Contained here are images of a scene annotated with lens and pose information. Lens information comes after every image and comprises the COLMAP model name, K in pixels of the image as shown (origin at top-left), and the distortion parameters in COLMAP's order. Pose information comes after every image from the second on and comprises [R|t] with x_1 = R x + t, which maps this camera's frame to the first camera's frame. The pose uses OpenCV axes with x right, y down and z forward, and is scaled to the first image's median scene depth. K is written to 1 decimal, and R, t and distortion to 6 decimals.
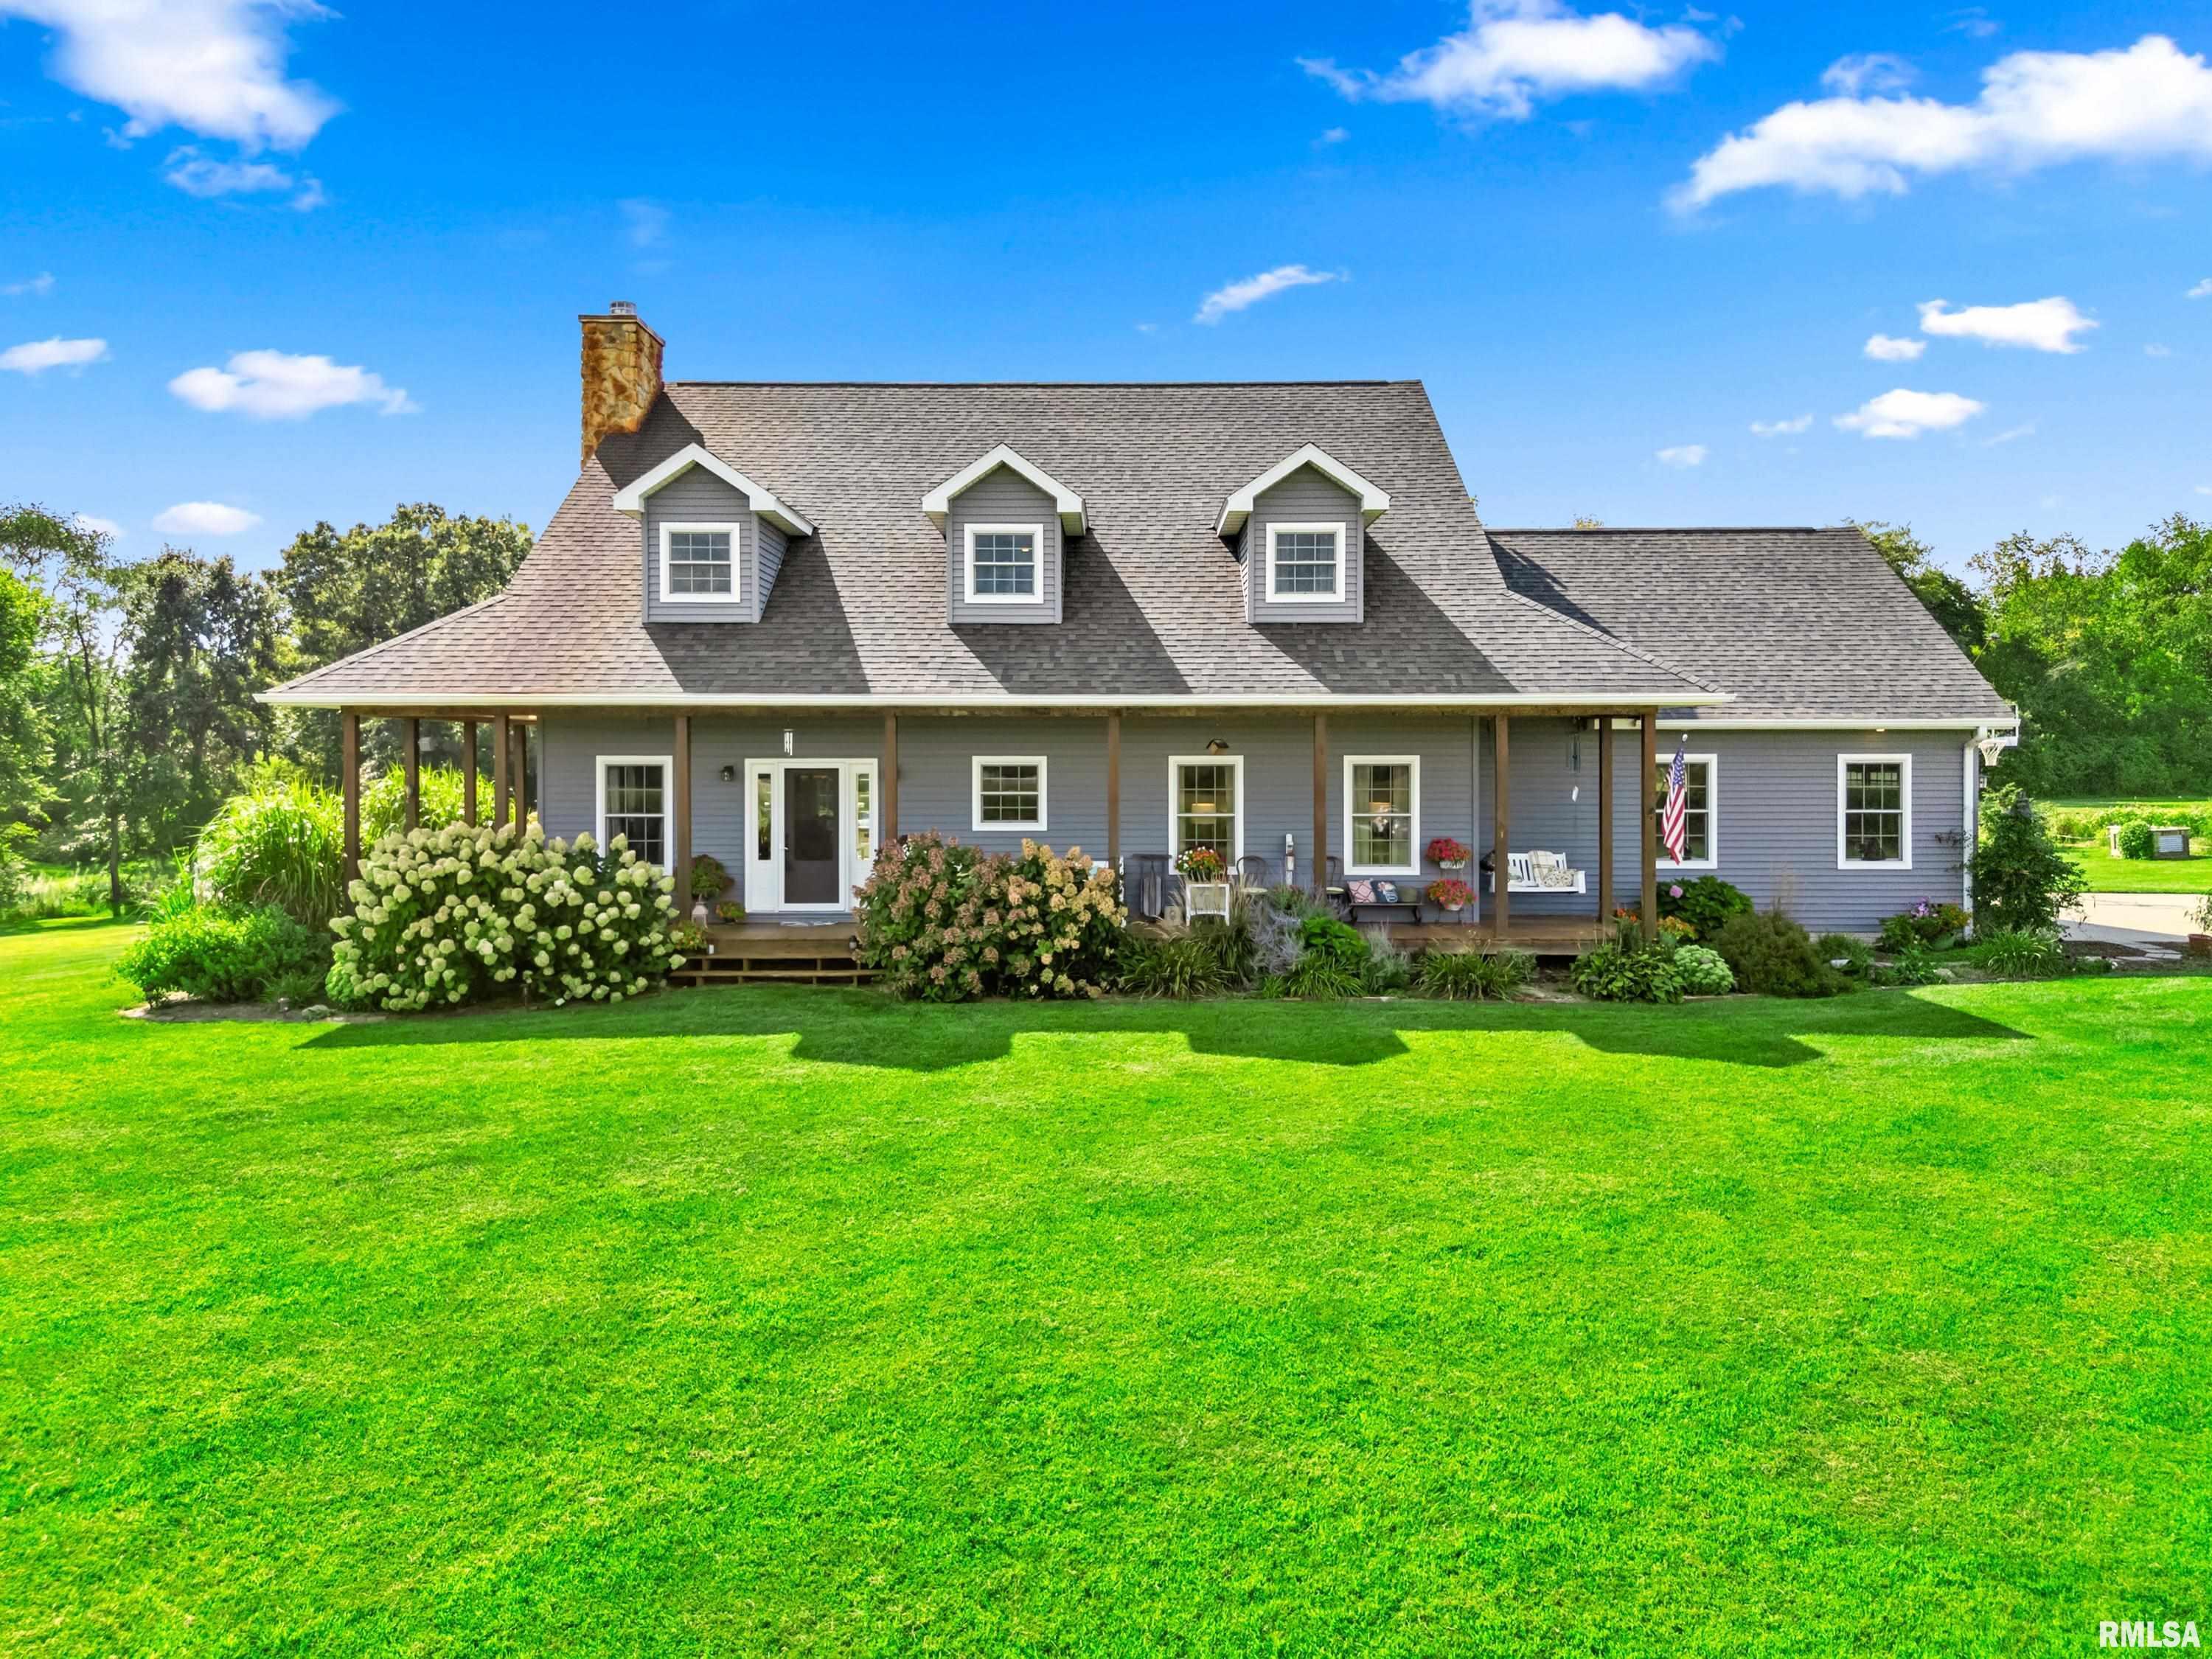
lens RADIAL K [[1705.4, 0, 1116.8], [0, 1705.4, 771.3], [0, 0, 1]] dist [0.029726, -0.001952]
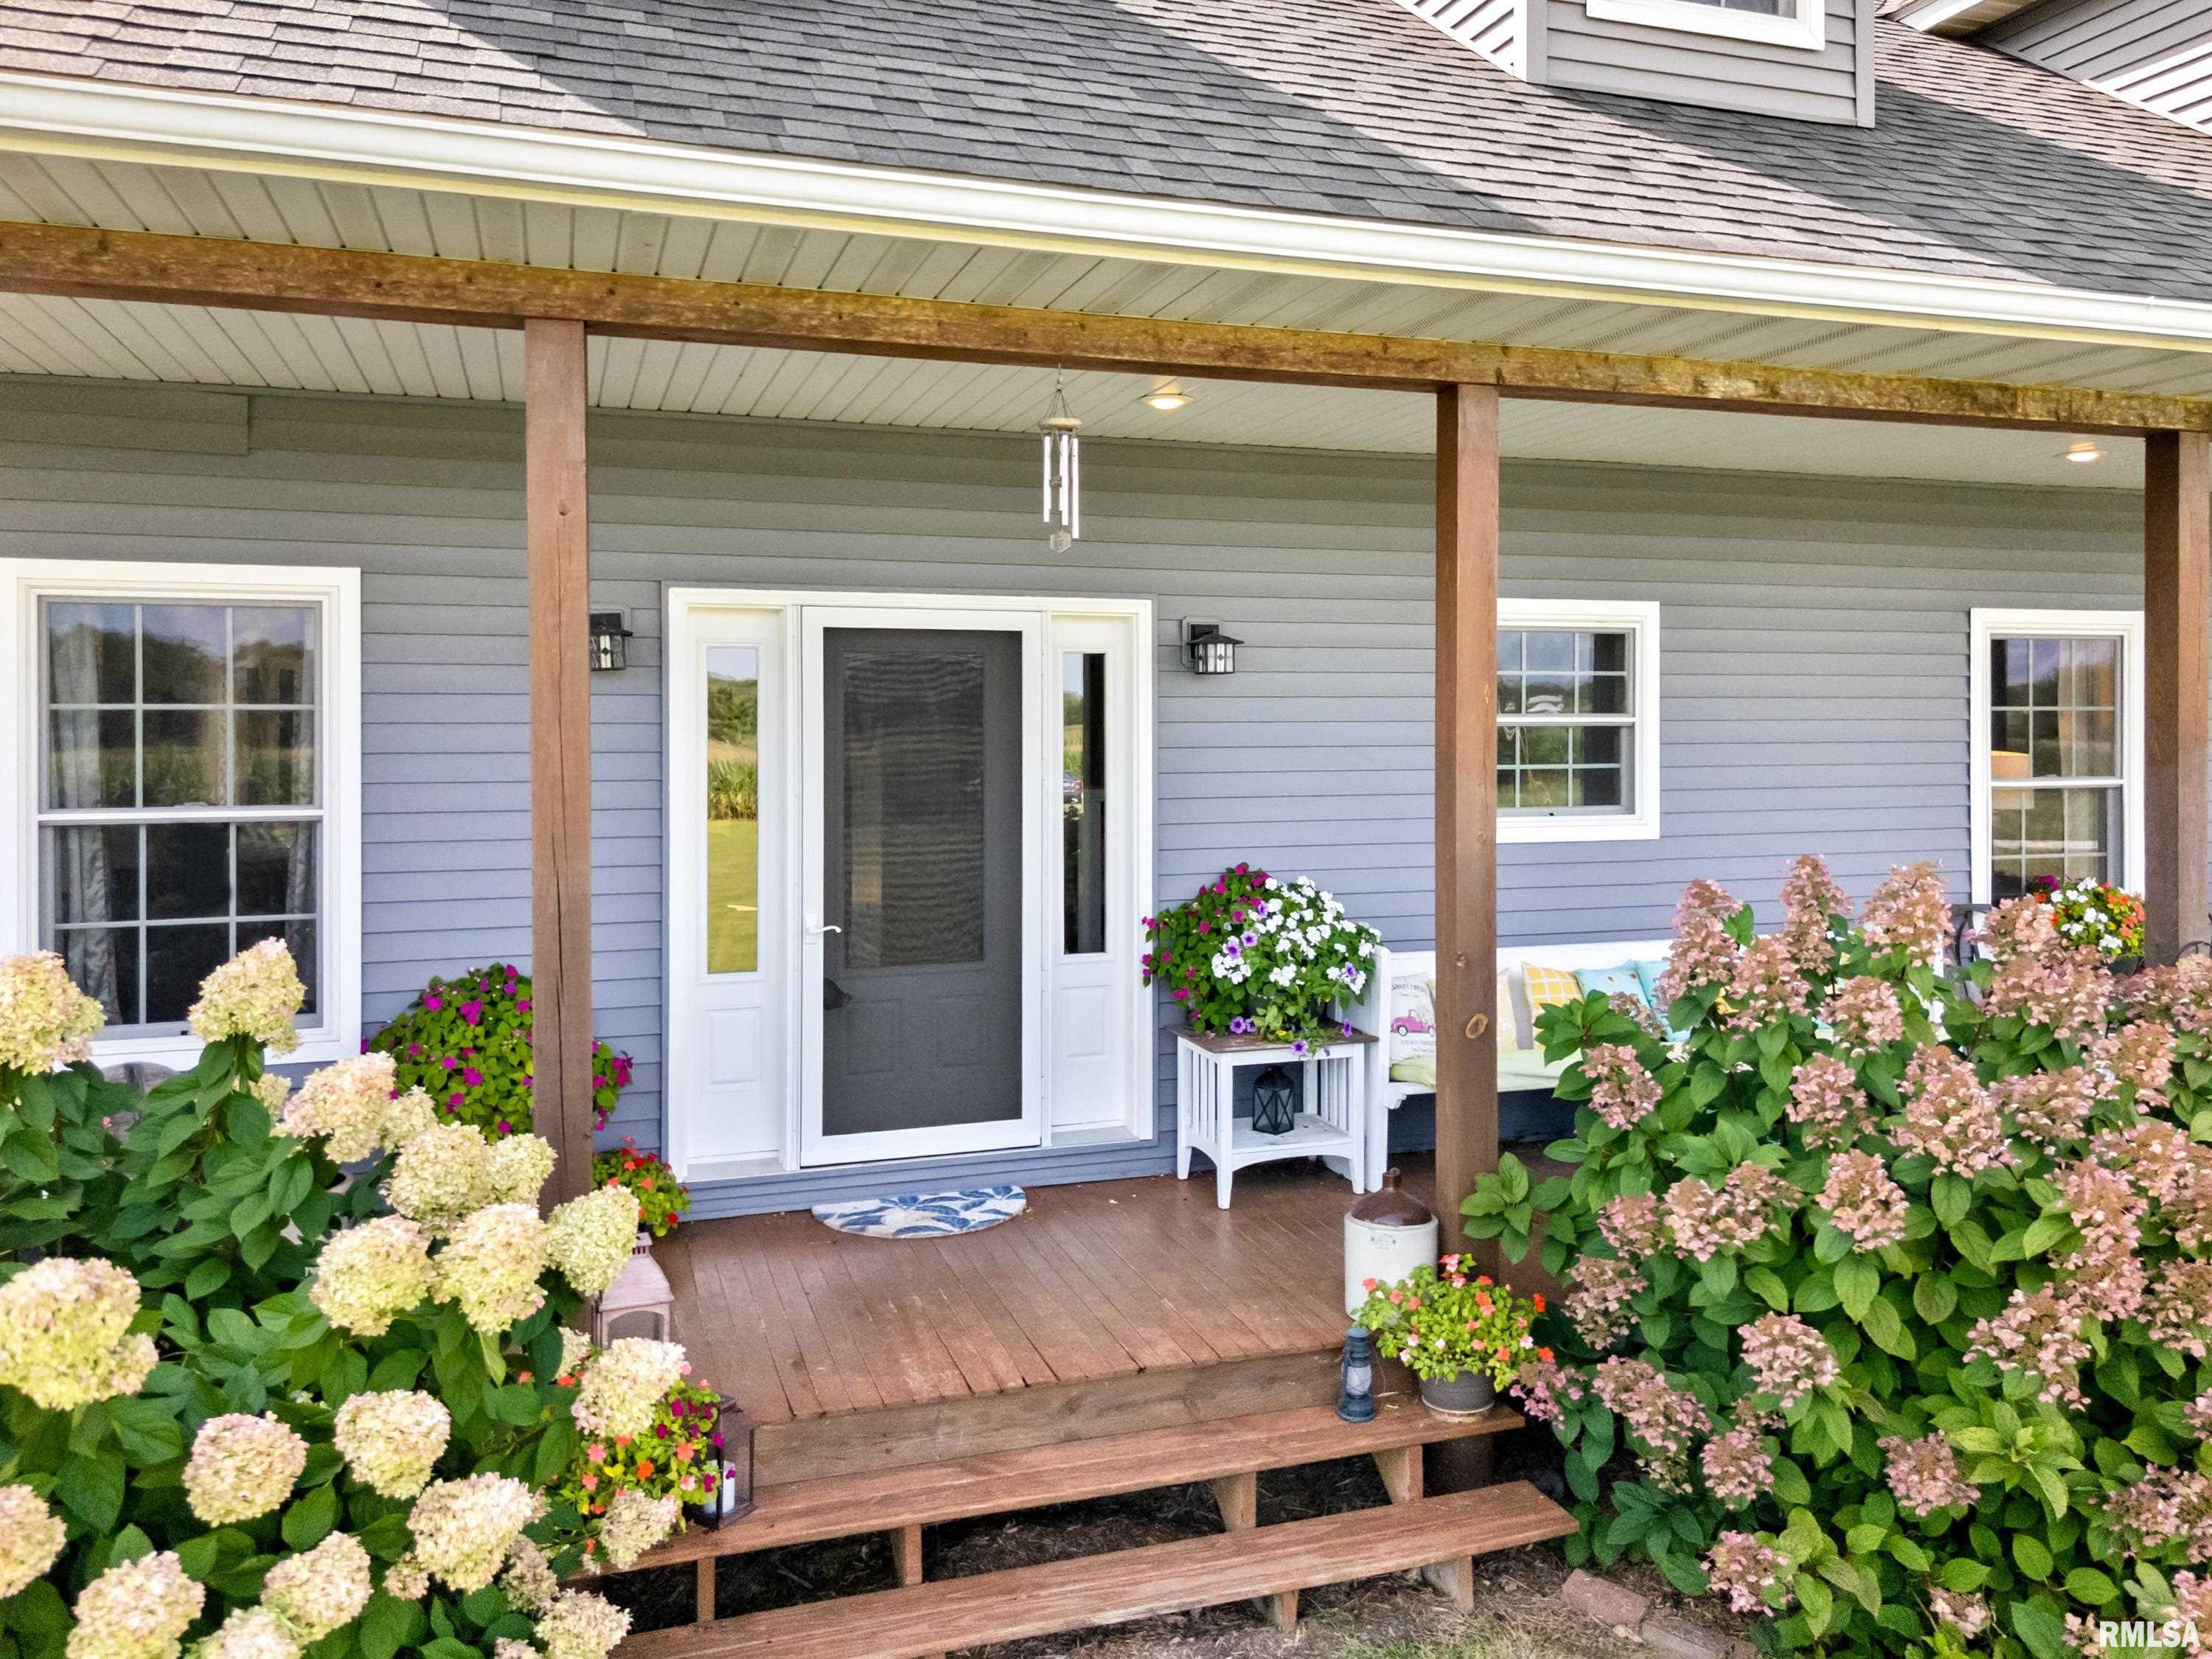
lens RADIAL K [[1785.1, 0, 1166.6], [0, 1785.1, 722.8], [0, 0, 1]] dist [0.033102, 0.000983]
pose [[0.939500, -0.002098, 0.342542, -0.250042], [0.001836, 0.999998, 0.001091, 0.013792], [-0.342544, -0.000396, 0.939502, 0.752521]]
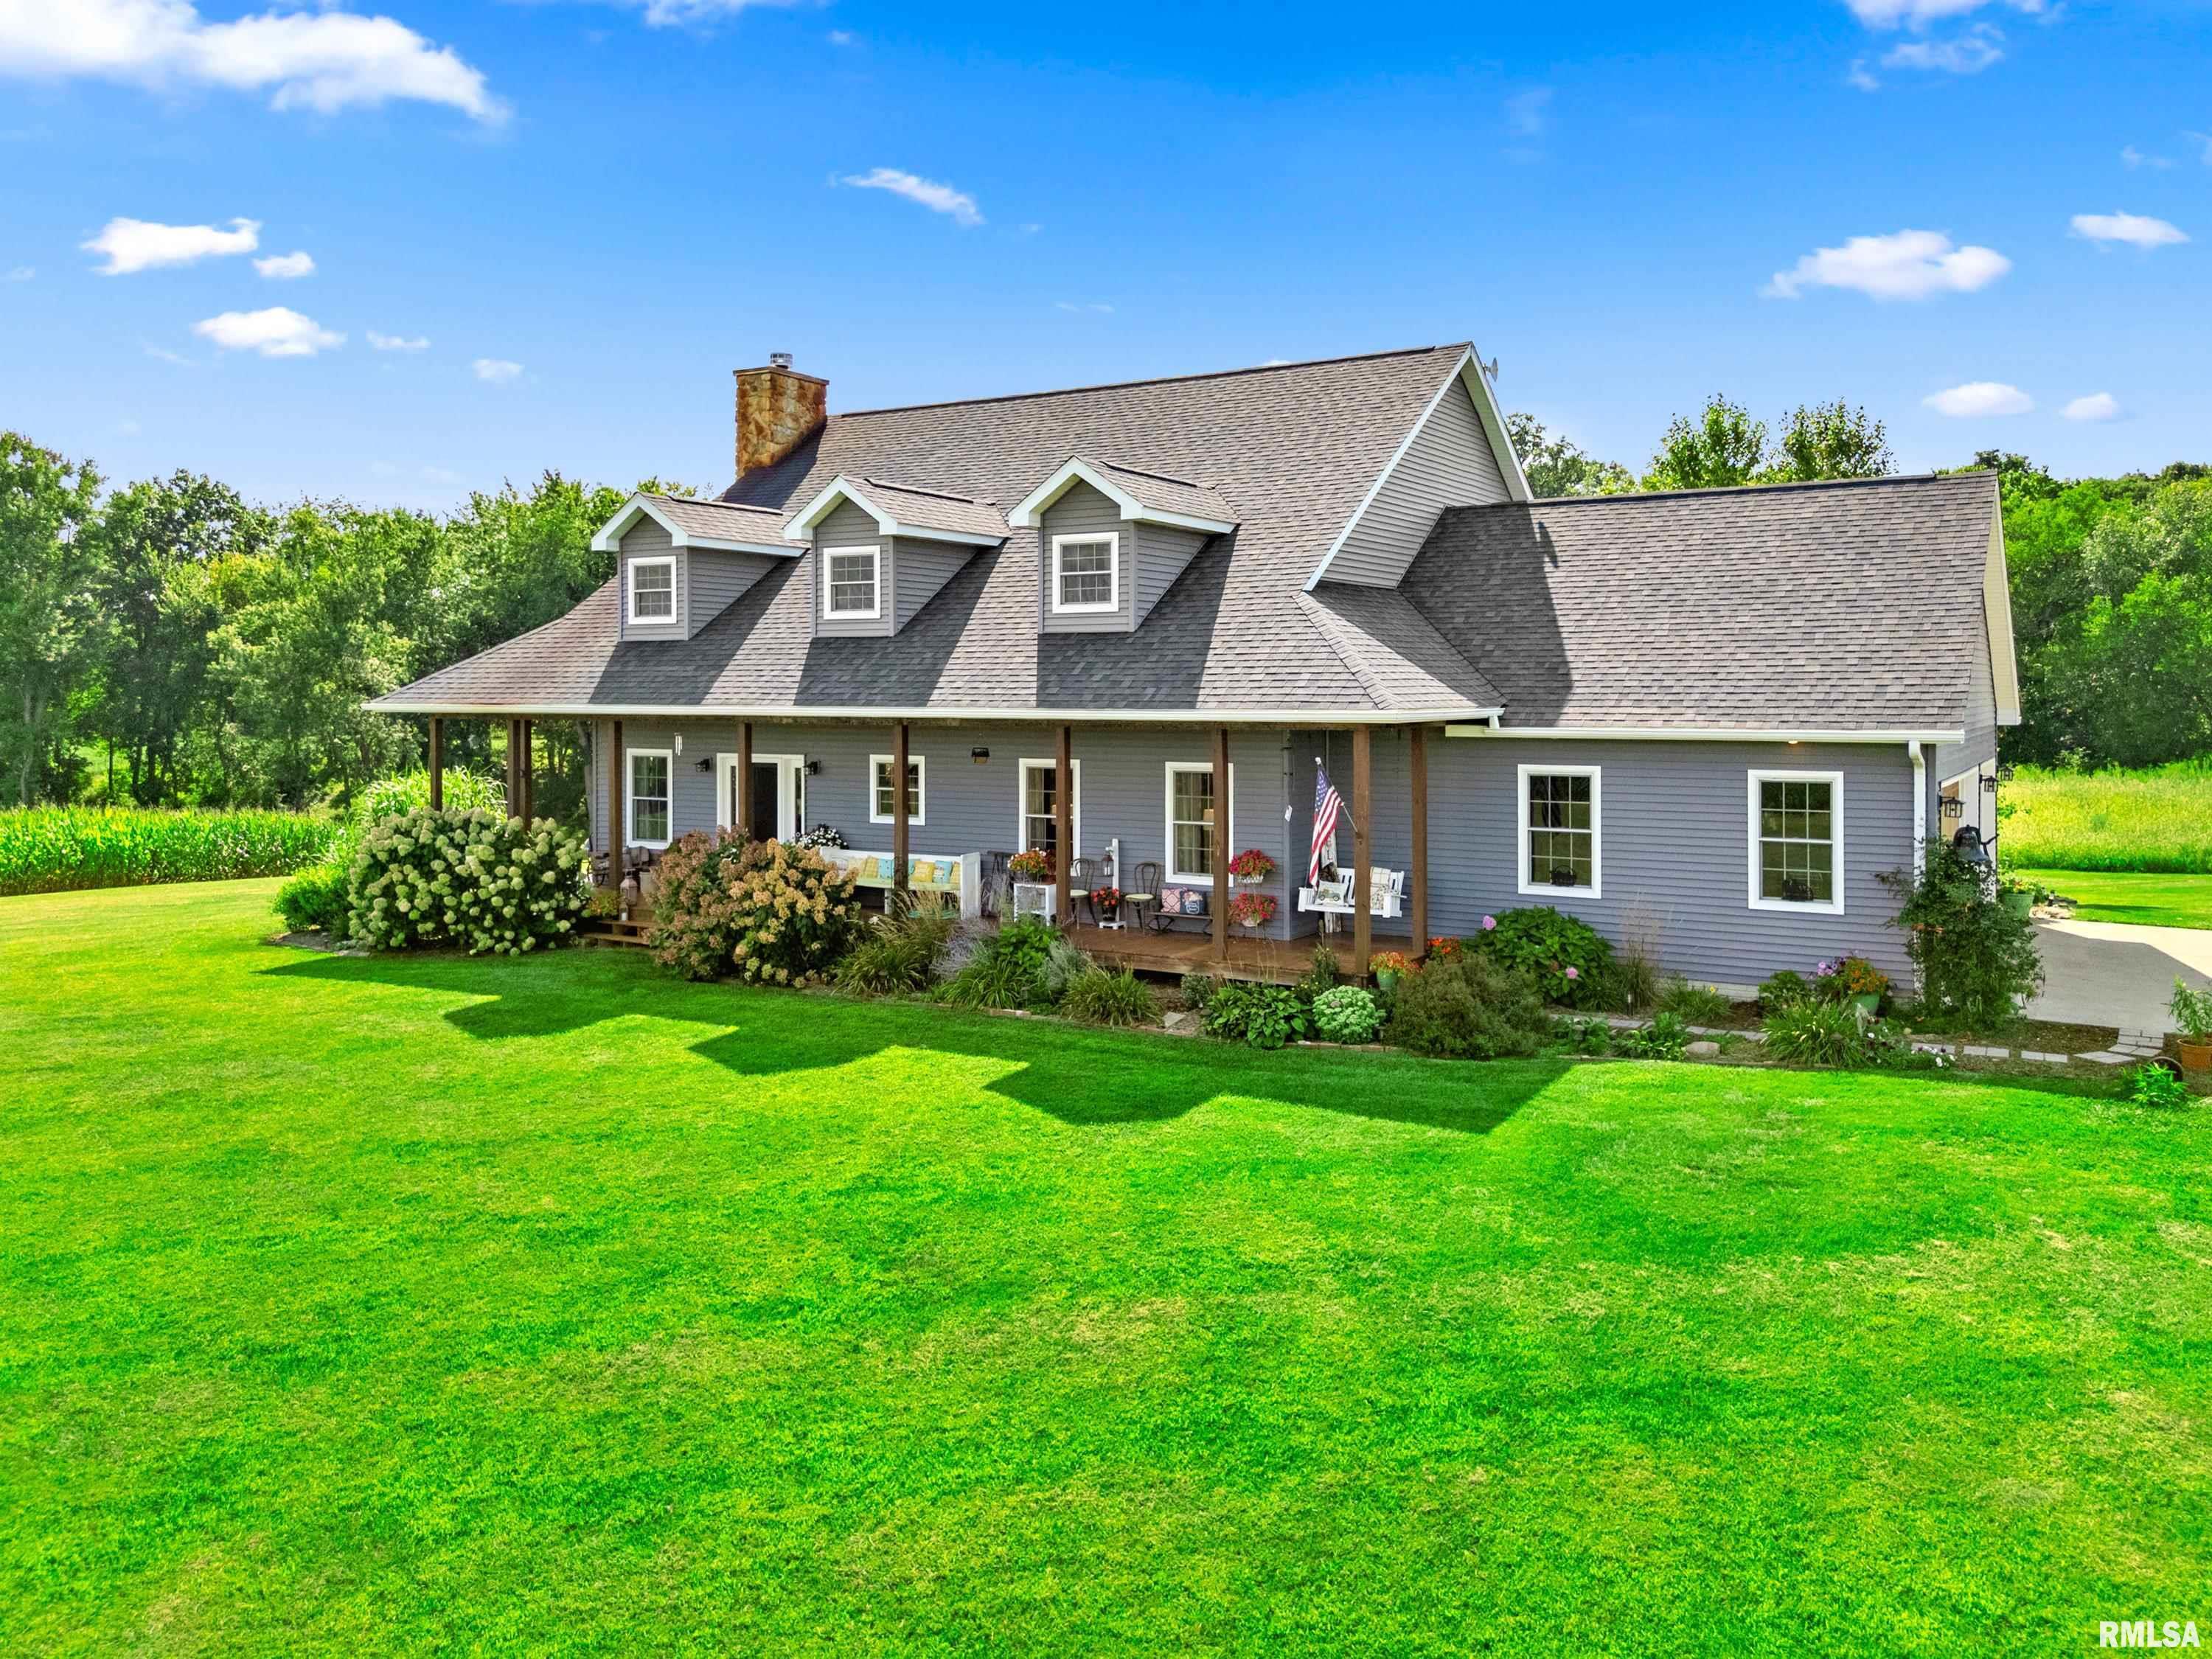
lens RADIAL K [[1690.2, 0, 1103.6], [0, 1690.2, 703.3], [0, 0, 1]] dist [0.018574, -0.001811]
pose [[0.856532, 0.004915, -0.516070, 0.635267], [-0.003866, 0.999988, 0.003107, -0.048007], [0.516079, -0.000666, 0.856541, 0.149970]]
